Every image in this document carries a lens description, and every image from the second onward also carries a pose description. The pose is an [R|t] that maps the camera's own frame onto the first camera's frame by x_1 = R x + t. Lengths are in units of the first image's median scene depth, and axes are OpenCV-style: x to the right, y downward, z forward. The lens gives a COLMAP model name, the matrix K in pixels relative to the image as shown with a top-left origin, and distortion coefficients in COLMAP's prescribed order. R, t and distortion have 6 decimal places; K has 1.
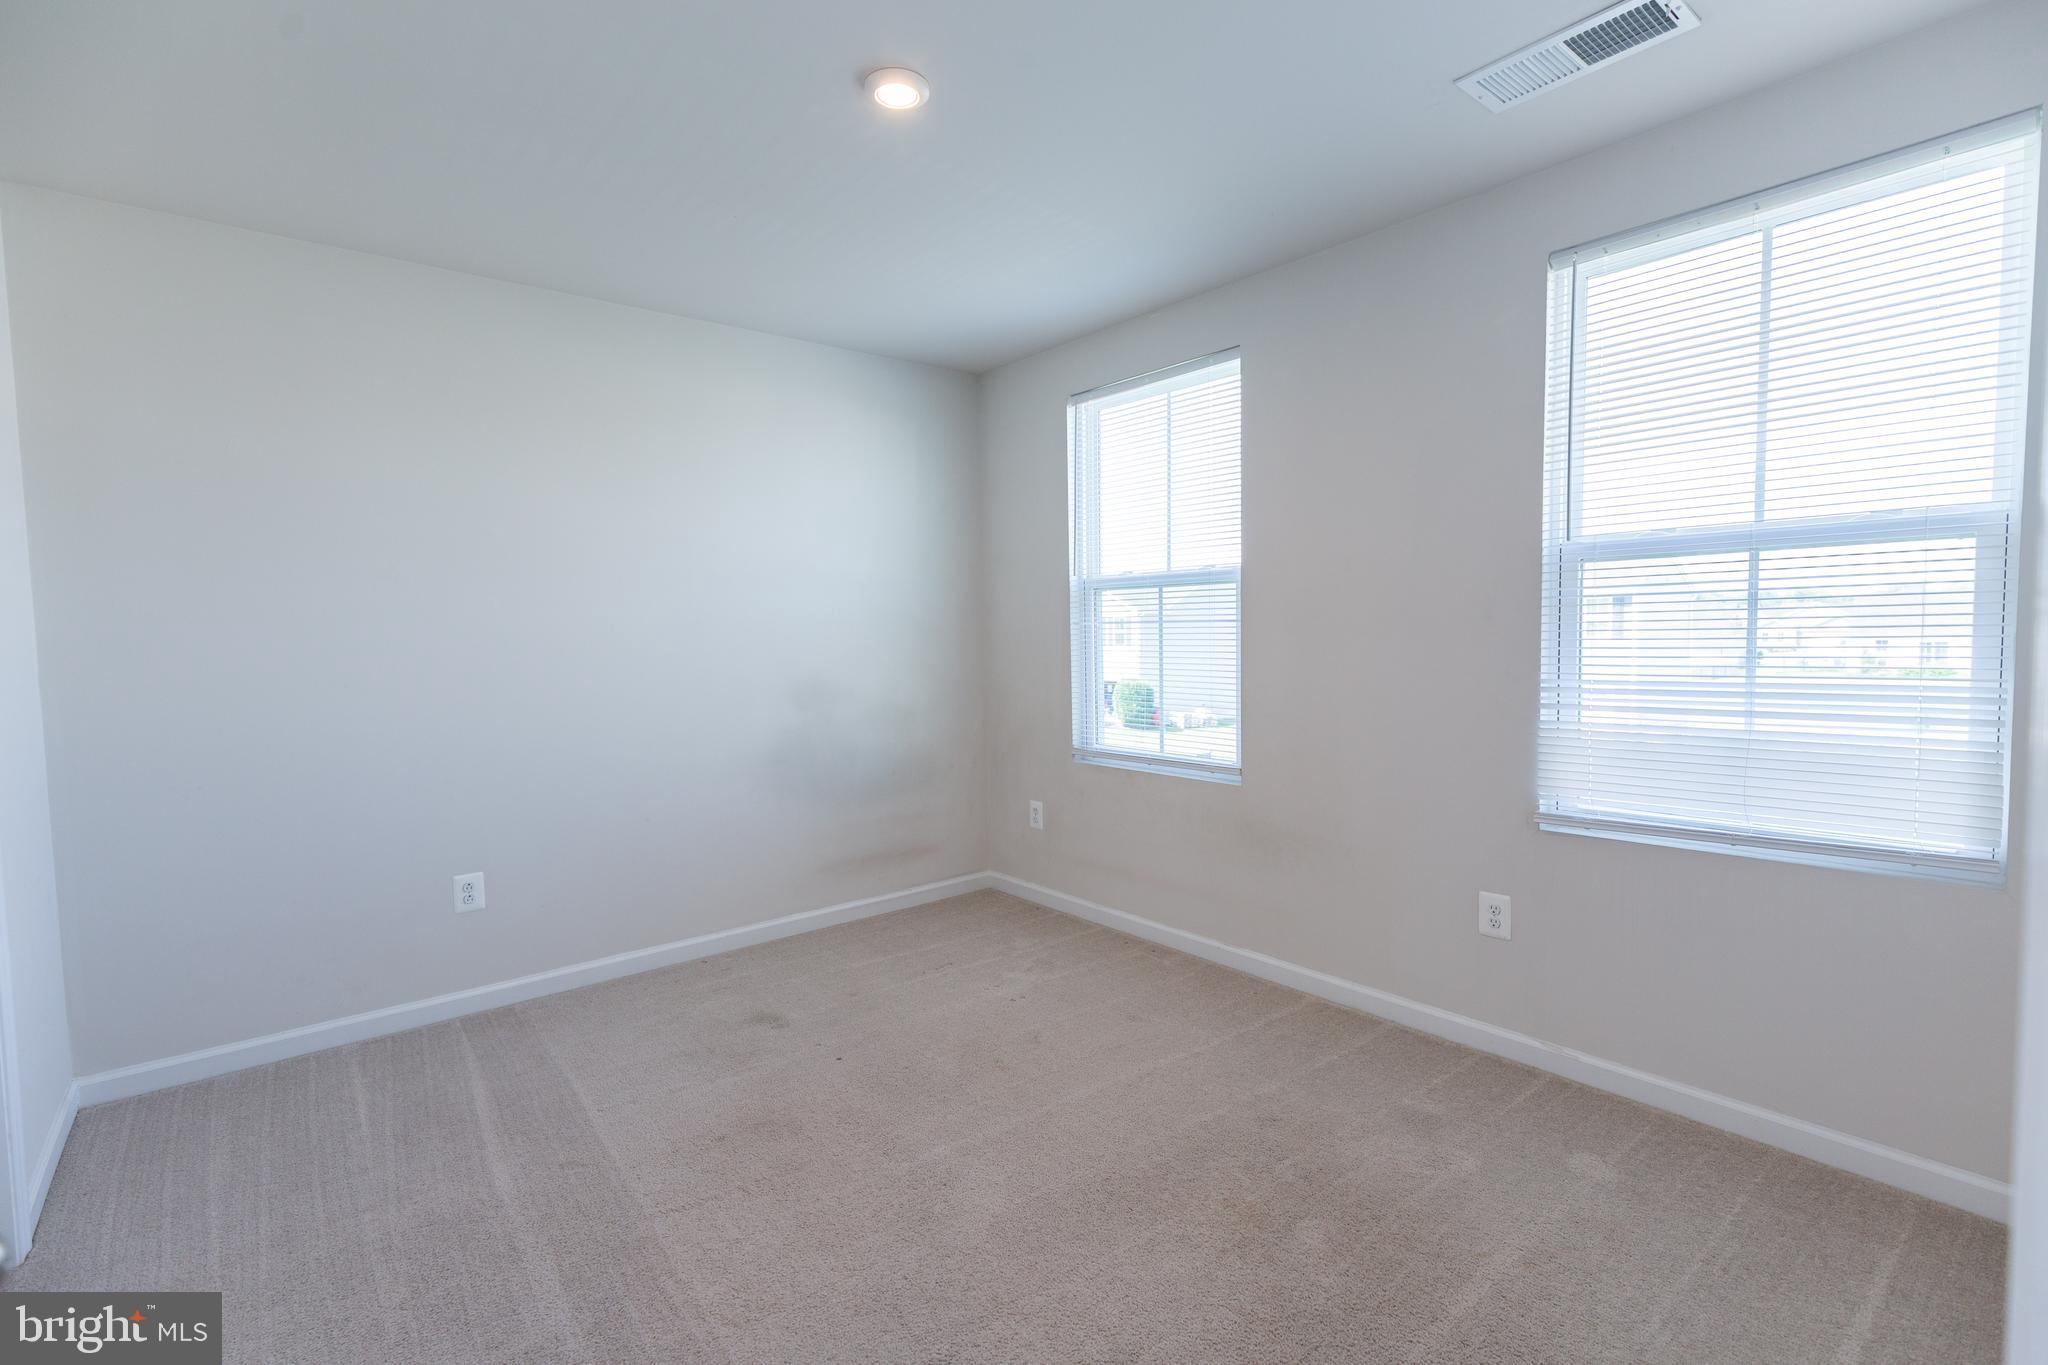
lens RADIAL K [[945.0, 0, 1030.0], [0, 945.0, 678.0], [0, 0, 1]] dist [0.014992, -0.003110]
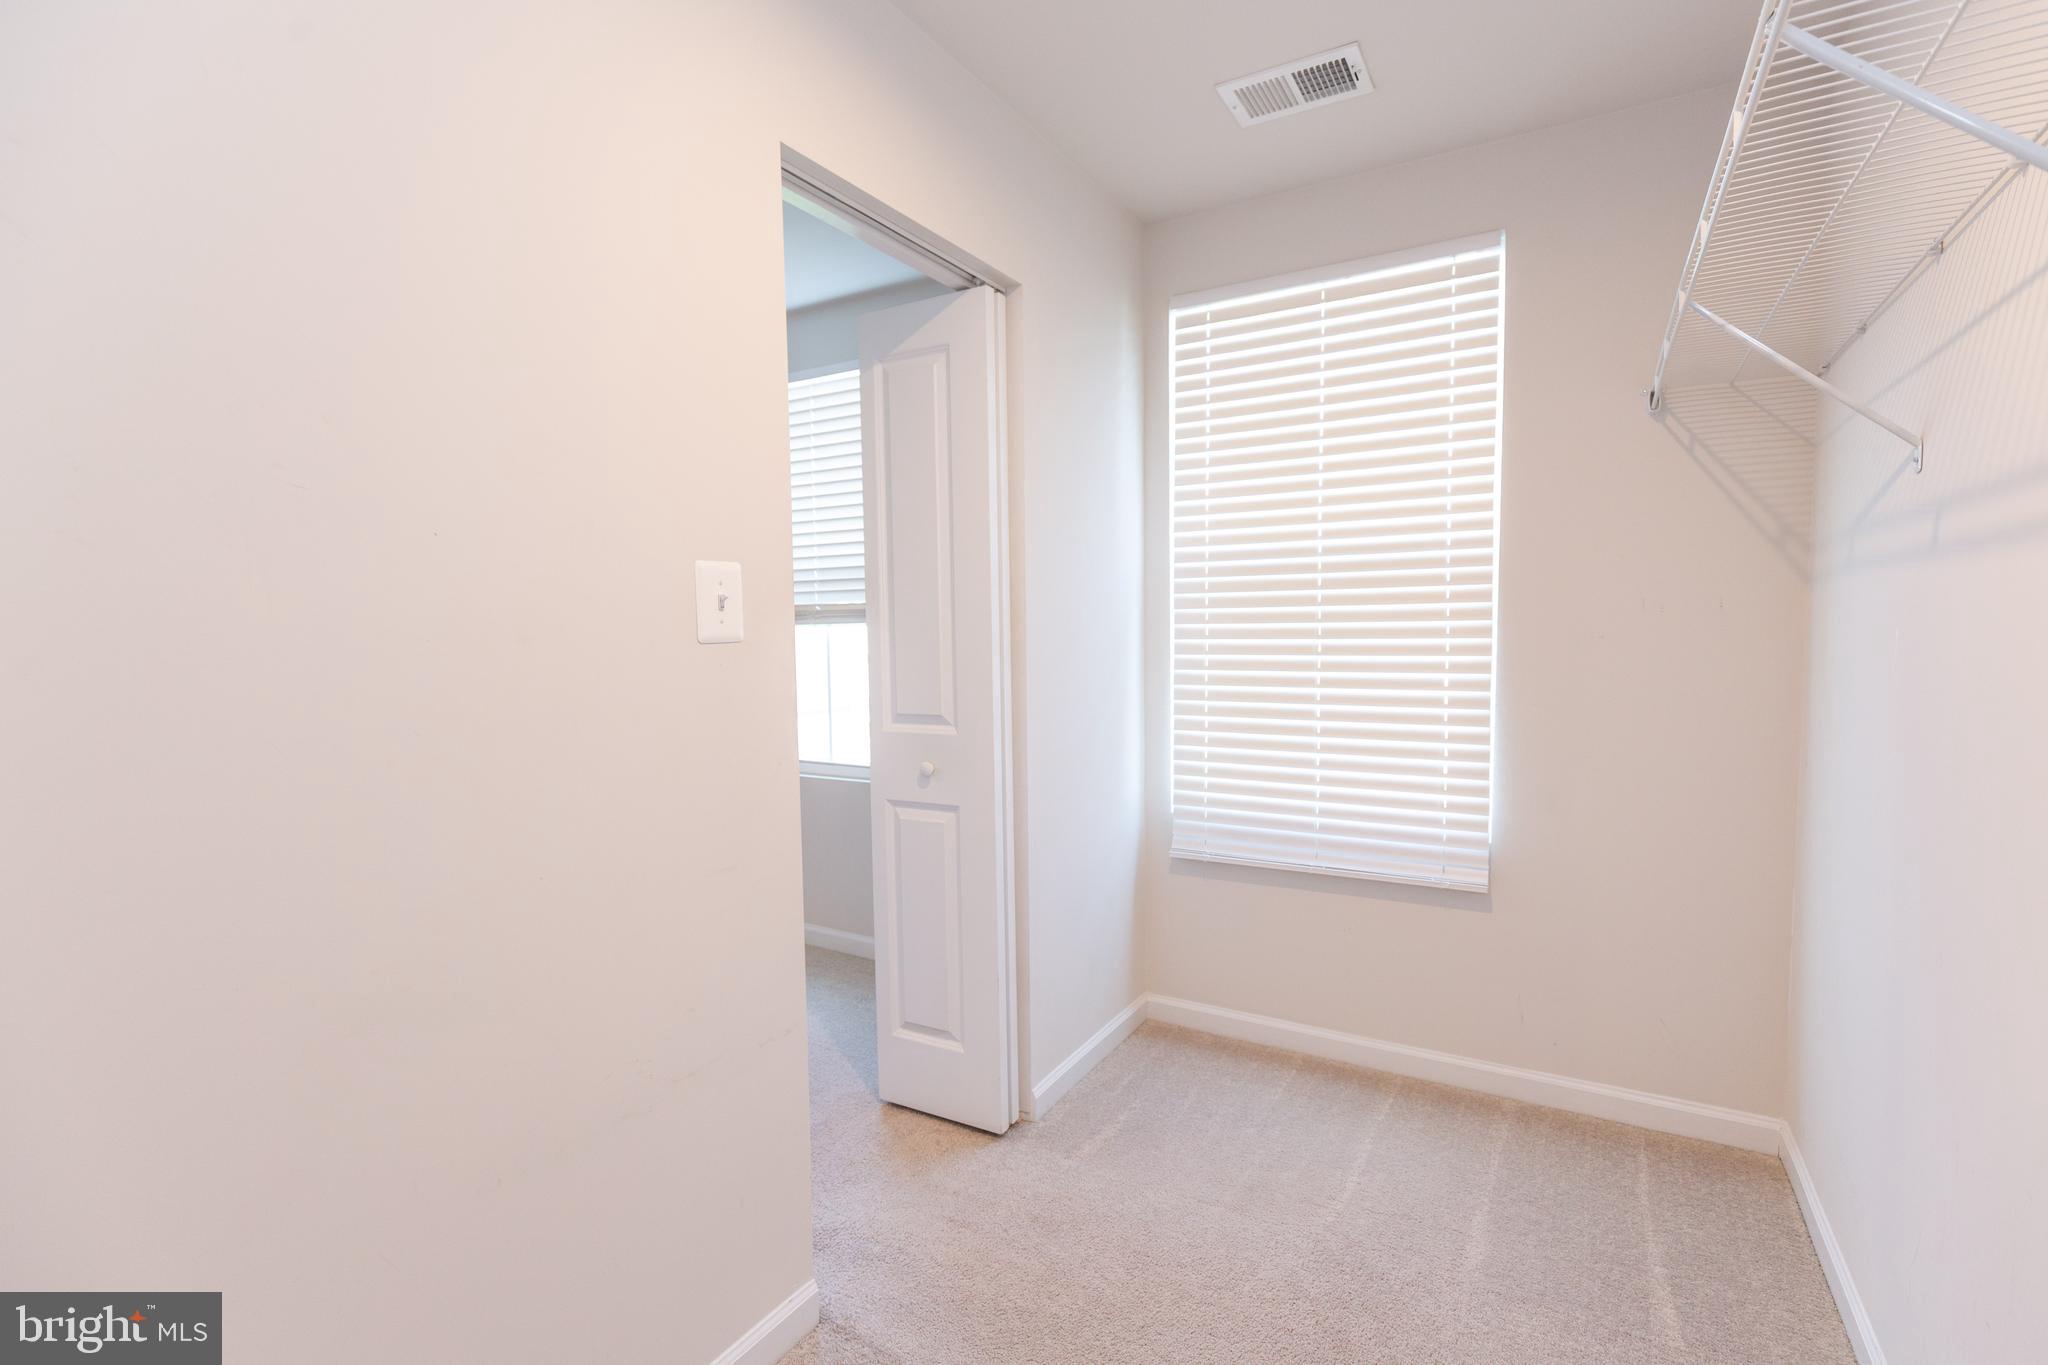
lens RADIAL K [[945.0, 0, 1021.3], [0, 945.0, 685.7], [0, 0, 1]] dist [0.014992, -0.003110]
pose [[0.937785, -0.014626, 0.346910, -0.104161], [0.012088, 0.999882, 0.009480, -0.004773], [-0.347007, -0.004697, 0.937851, 0.125830]]
